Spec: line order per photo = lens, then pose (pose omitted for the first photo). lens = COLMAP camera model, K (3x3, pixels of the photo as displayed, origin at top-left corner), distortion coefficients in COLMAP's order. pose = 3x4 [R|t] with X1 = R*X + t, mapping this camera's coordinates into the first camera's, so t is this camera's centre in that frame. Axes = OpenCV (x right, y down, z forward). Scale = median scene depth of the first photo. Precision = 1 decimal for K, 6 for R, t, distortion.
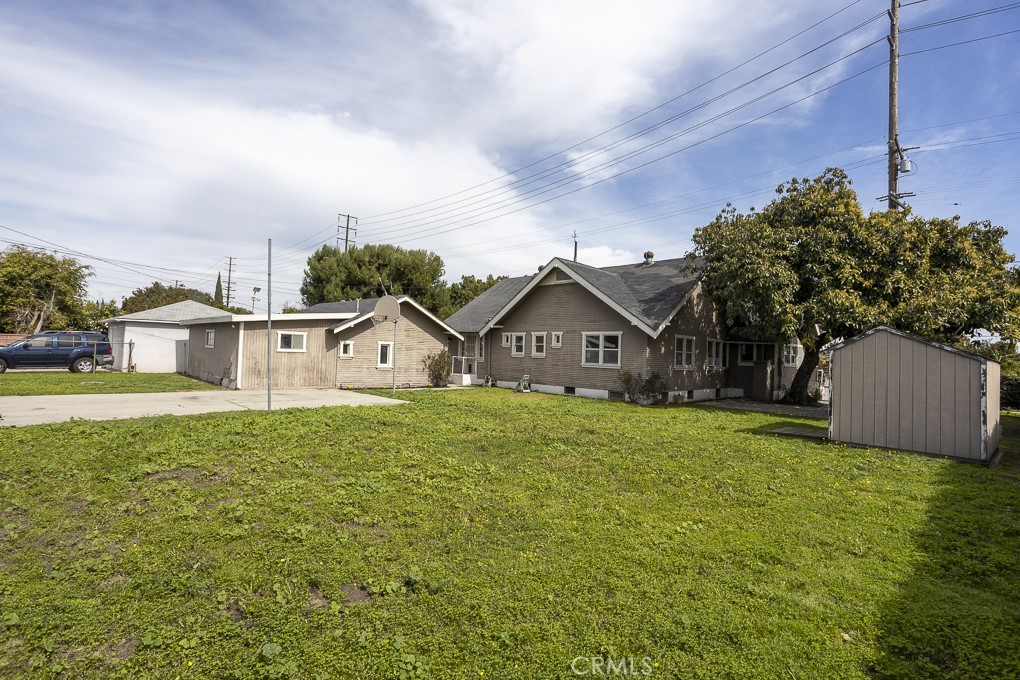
lens RADIAL K [[493.5, 0, 513.4], [0, 493.5, 336.6], [0, 0, 1]] dist [-0.045636, 0.036248]
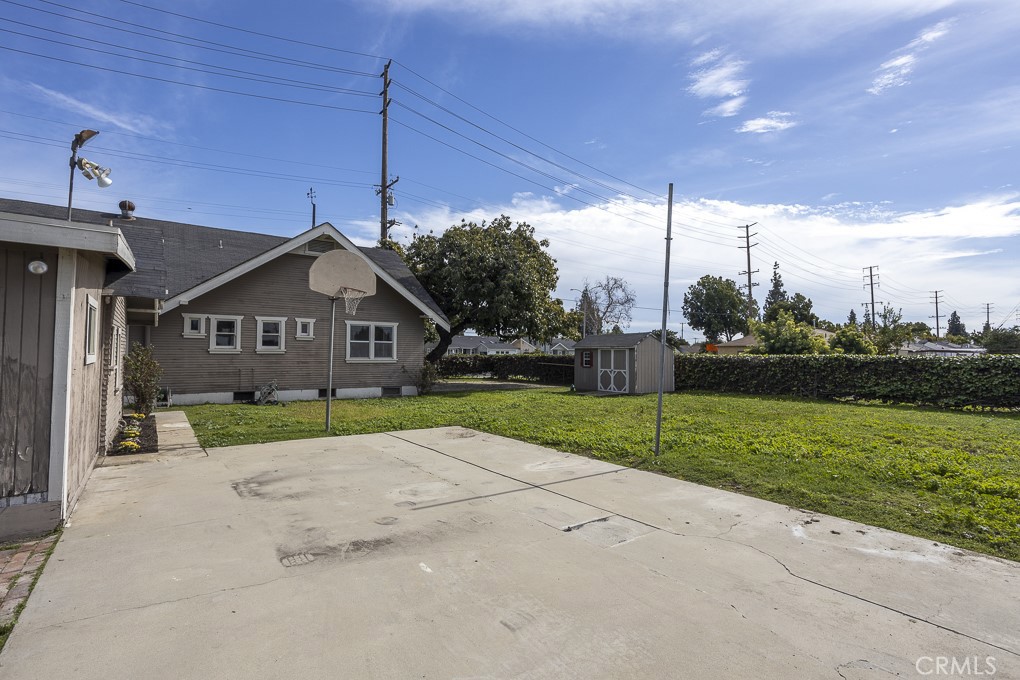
lens RADIAL K [[493.5, 0, 513.4], [0, 493.5, 336.6], [0, 0, 1]] dist [-0.045636, 0.036248]
pose [[0.147031, 0.000789, 0.989132, -0.610822], [-0.036306, 0.999330, 0.004600, 0.003033], [-0.988465, -0.036588, 0.146961, 0.578060]]
